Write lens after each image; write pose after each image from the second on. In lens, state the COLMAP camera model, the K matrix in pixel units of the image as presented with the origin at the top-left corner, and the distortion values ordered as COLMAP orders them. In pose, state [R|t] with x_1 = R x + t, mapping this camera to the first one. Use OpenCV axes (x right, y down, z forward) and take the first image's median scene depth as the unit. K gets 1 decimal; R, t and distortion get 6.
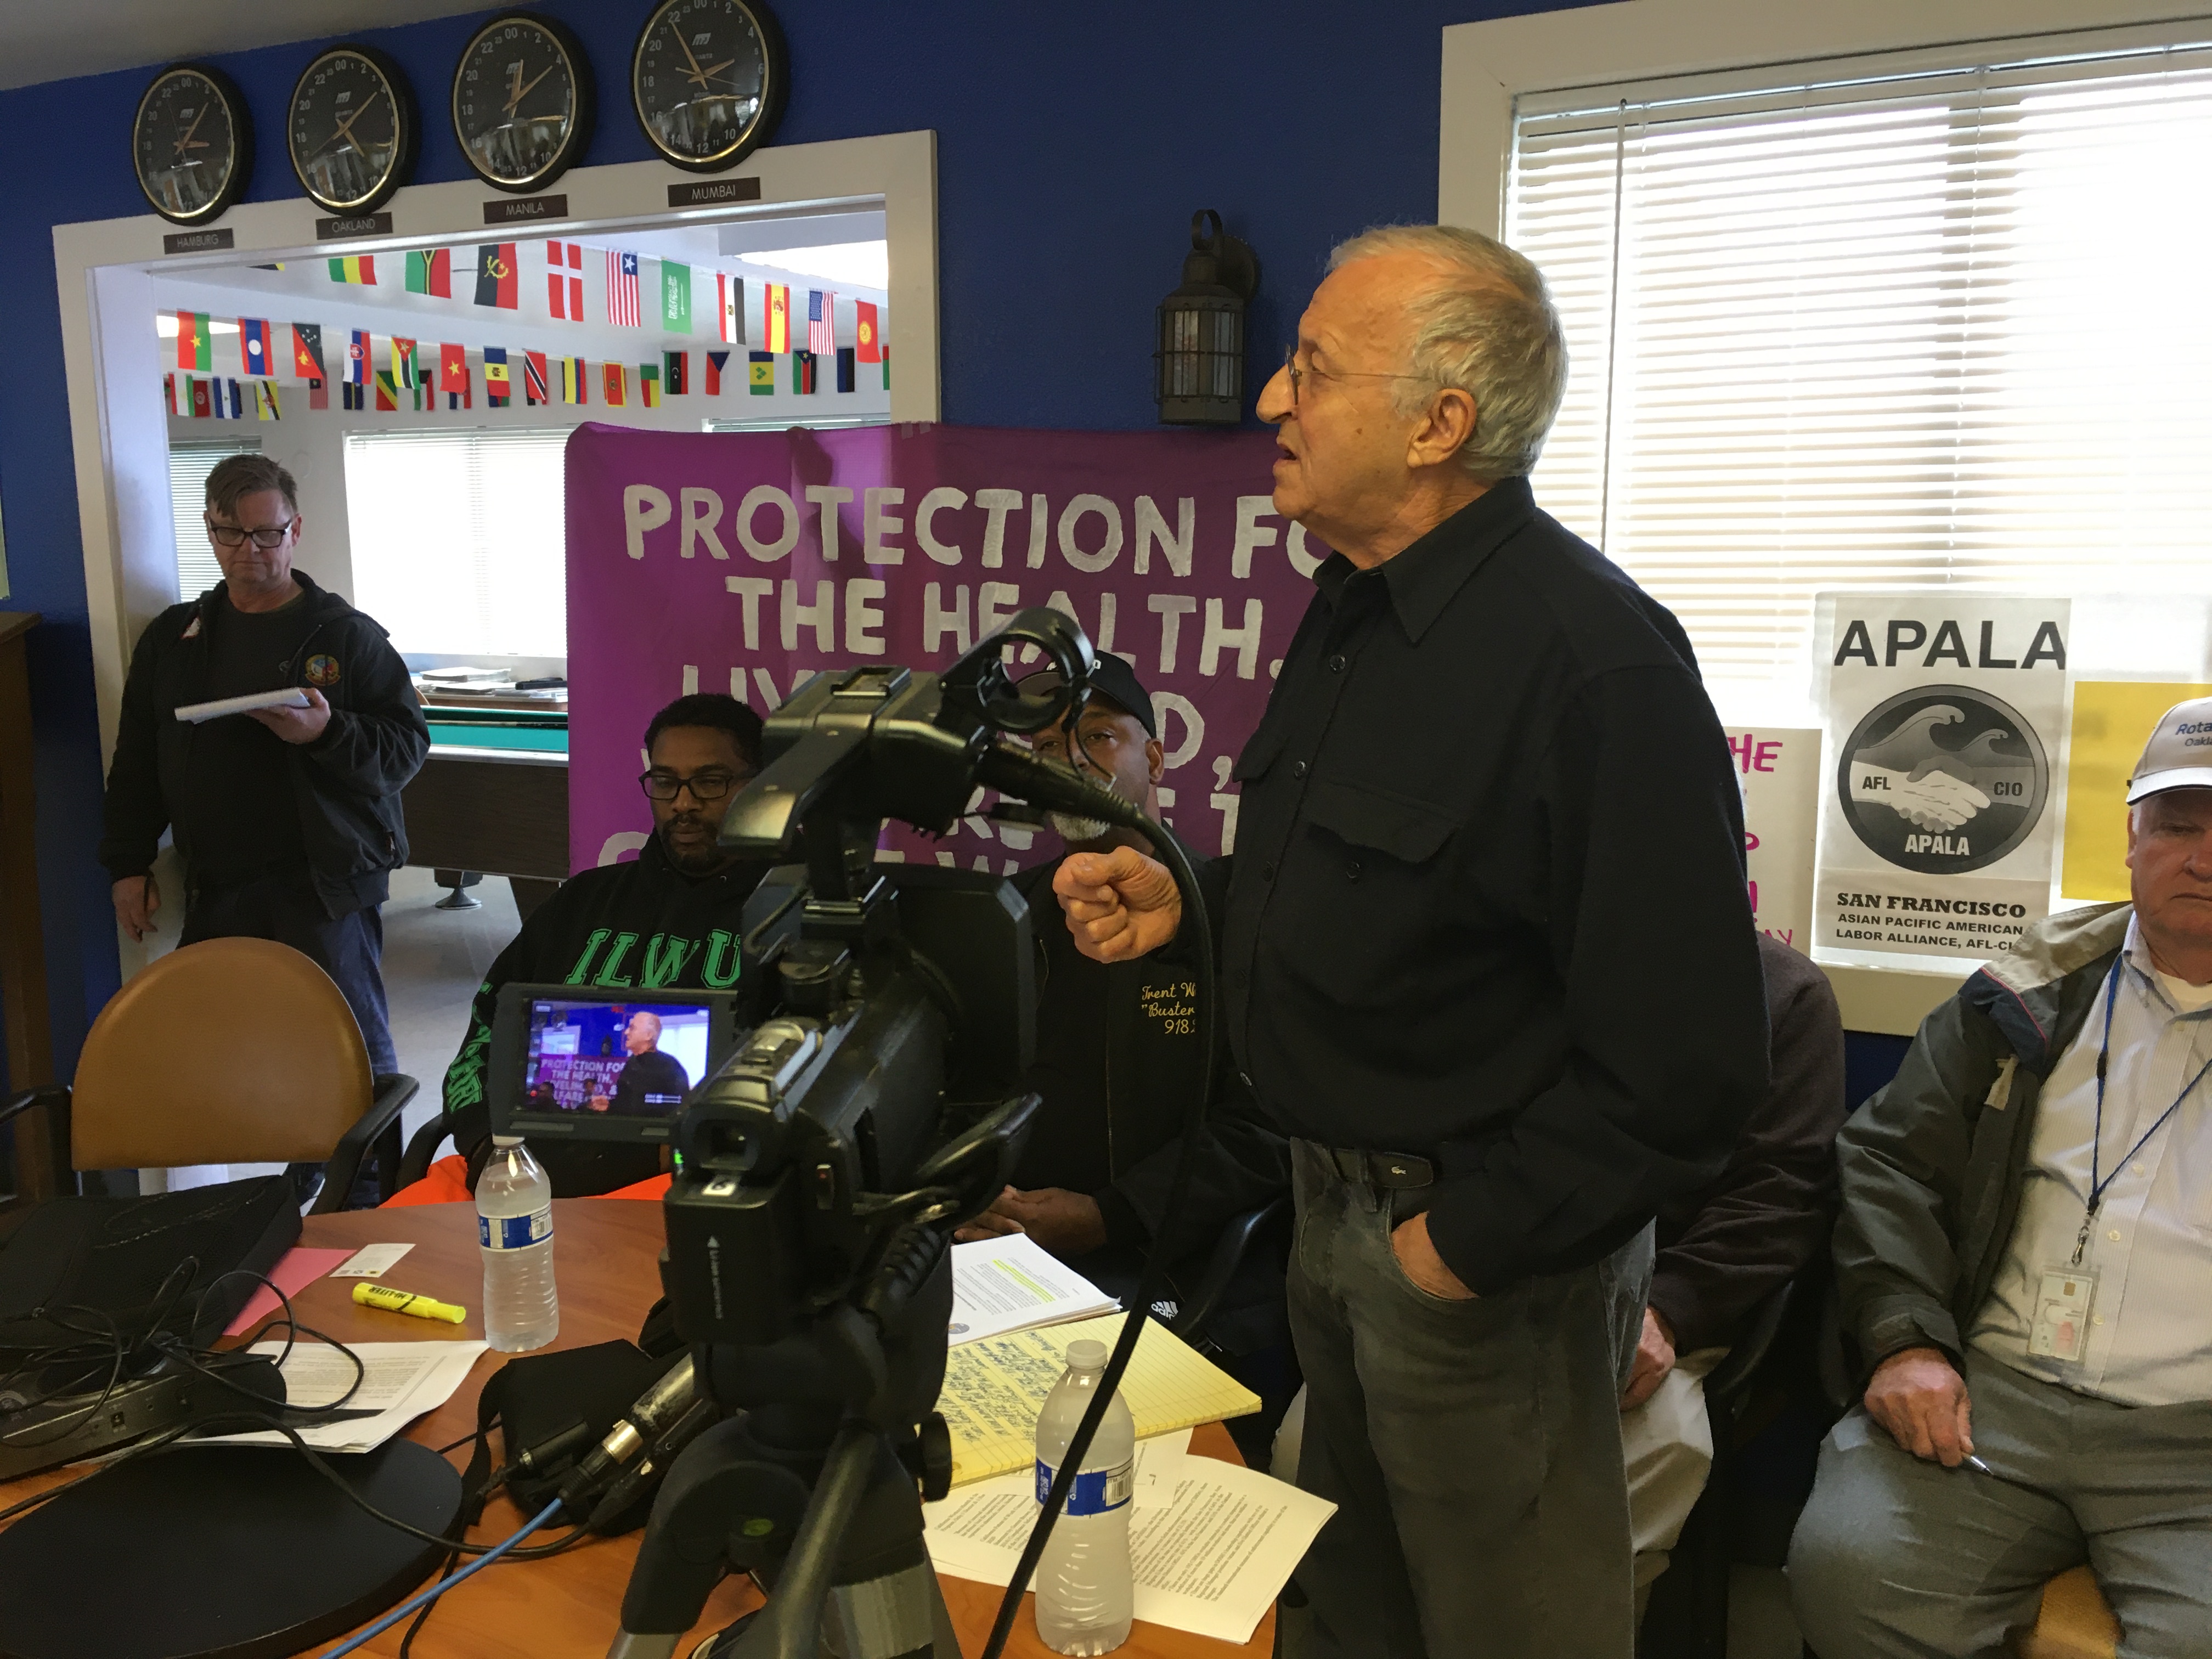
lens RADIAL K [[1894.1, 0, 1106.0], [0, 1894.1, 829.5], [0, 0, 1]] dist [0.096222, -0.125789]
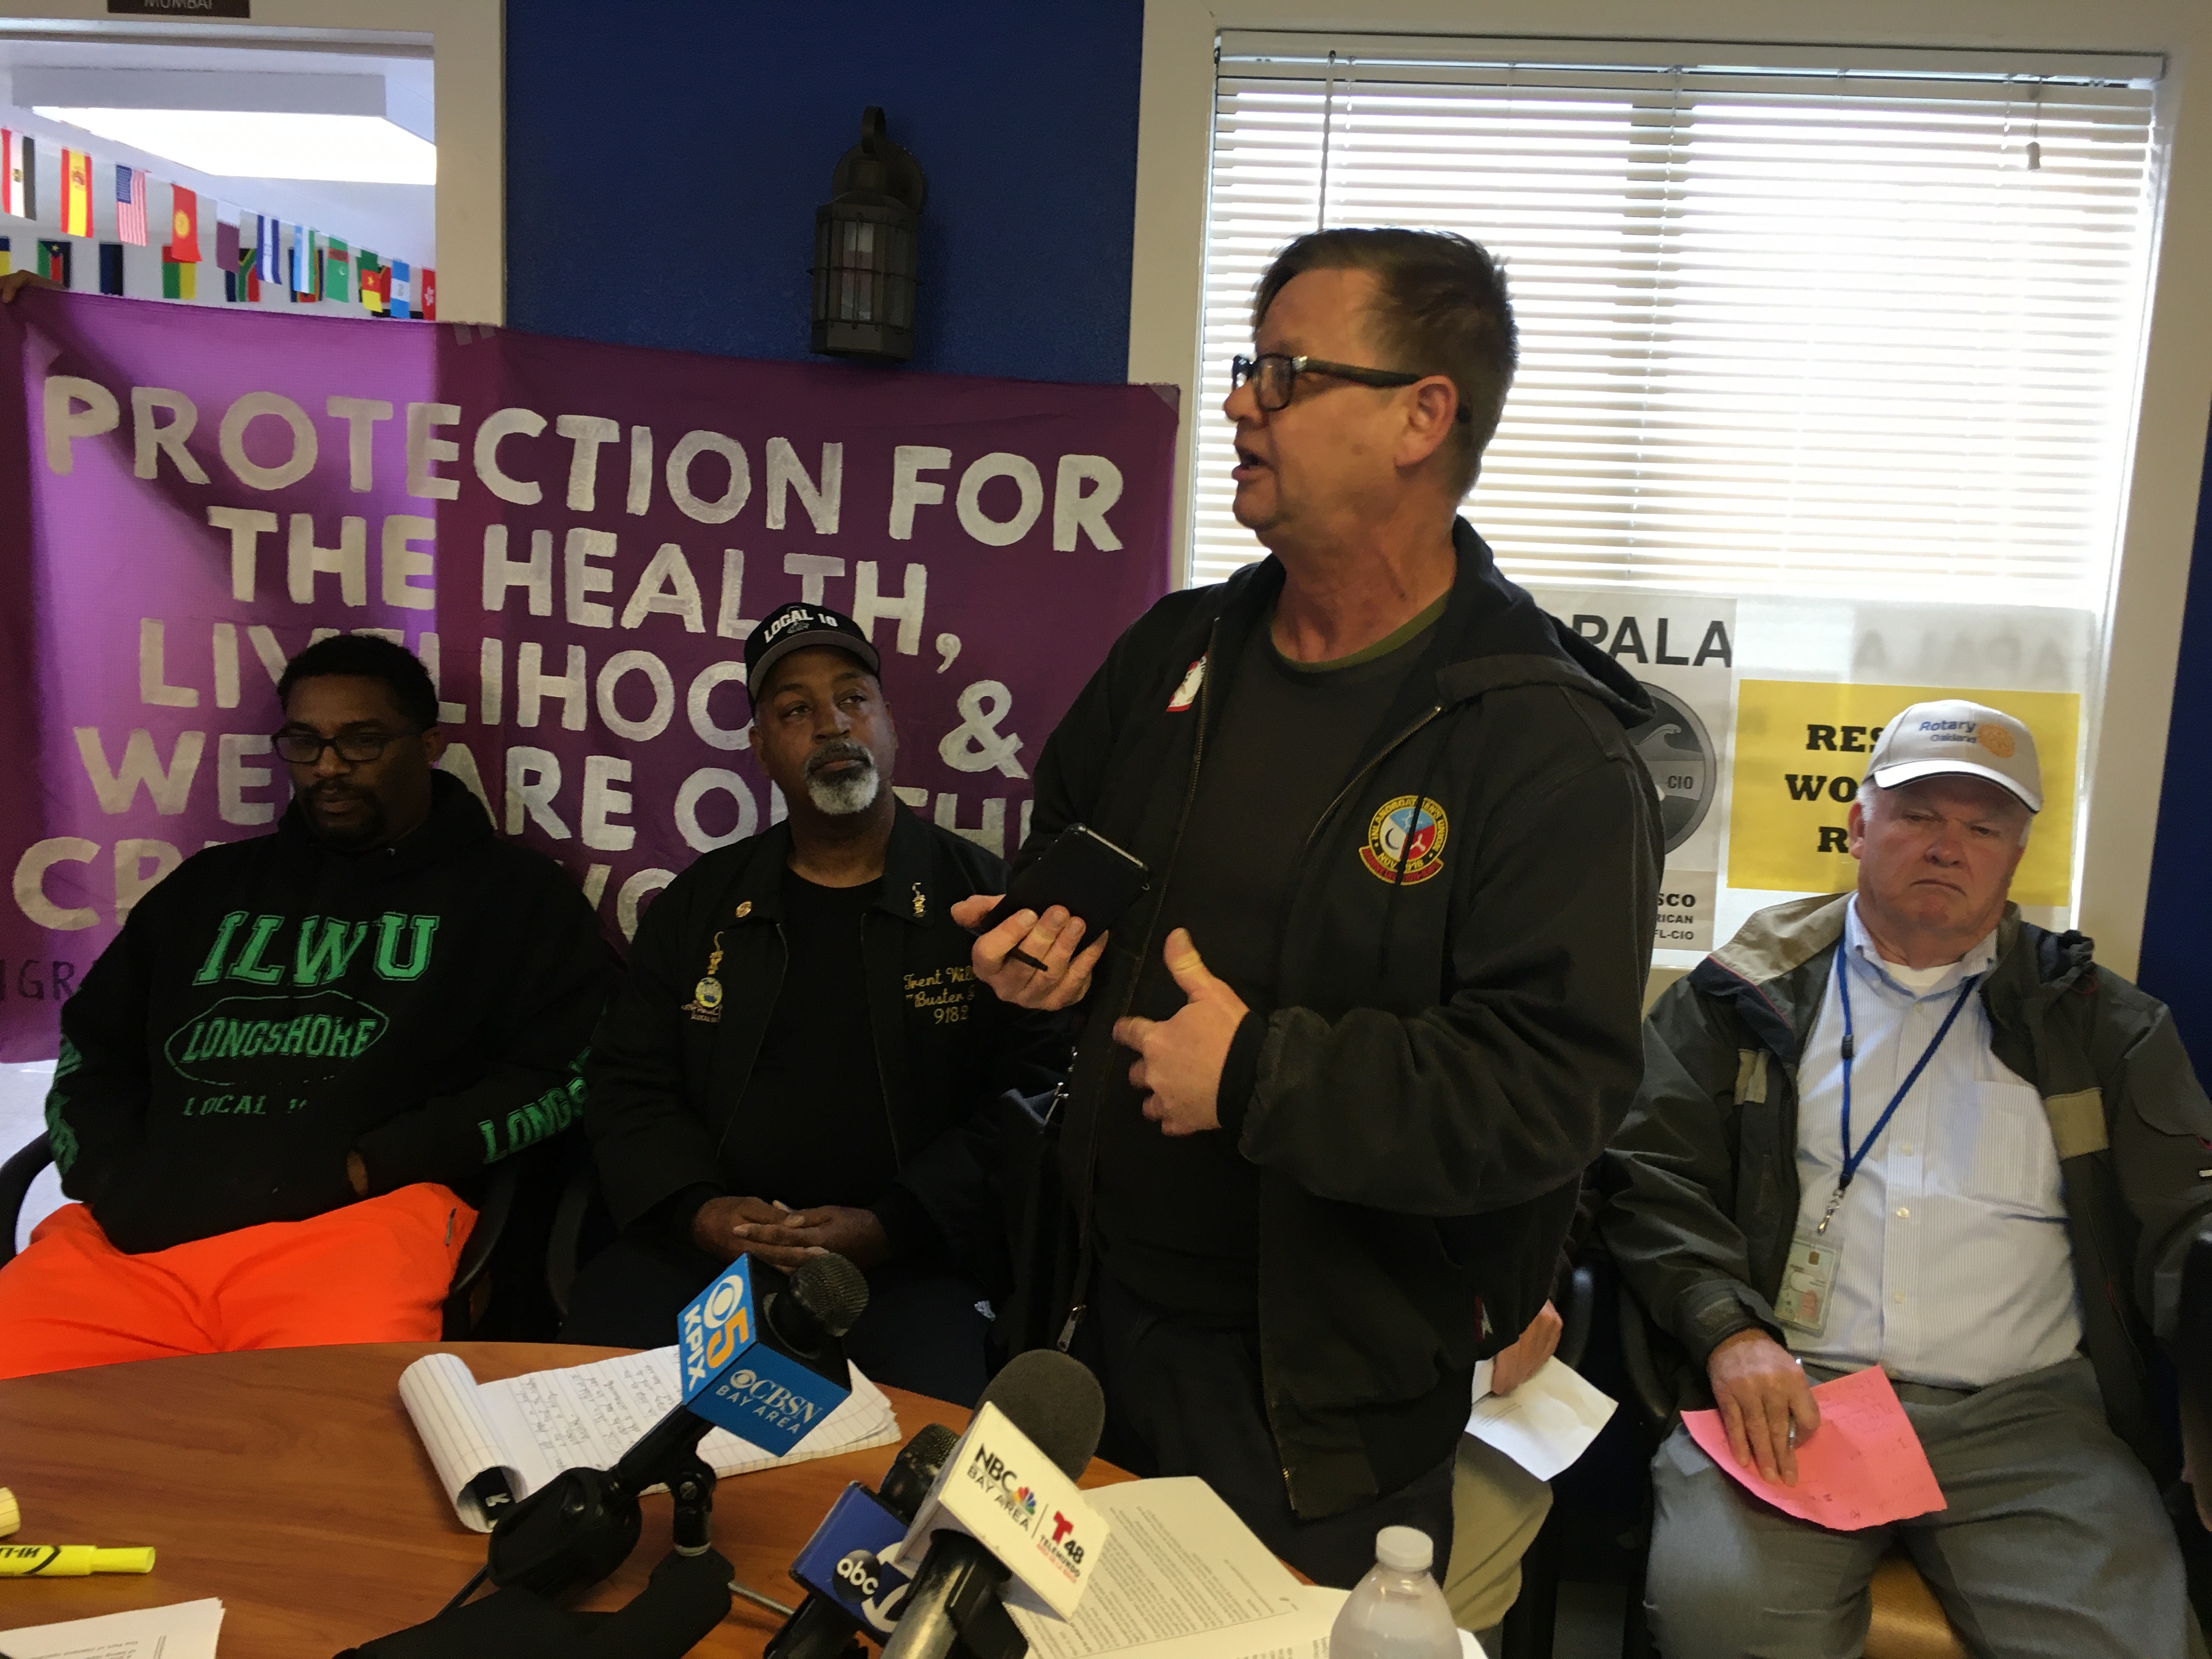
lens RADIAL K [[1894.1, 0, 1106.0], [0, 1894.1, 829.5], [0, 0, 1]] dist [0.096222, -0.125789]
pose [[0.921954, -0.009408, 0.387185, -0.179696], [0.006105, 0.999934, 0.009760, -0.006758], [-0.387251, -0.006634, 0.921950, 0.153540]]
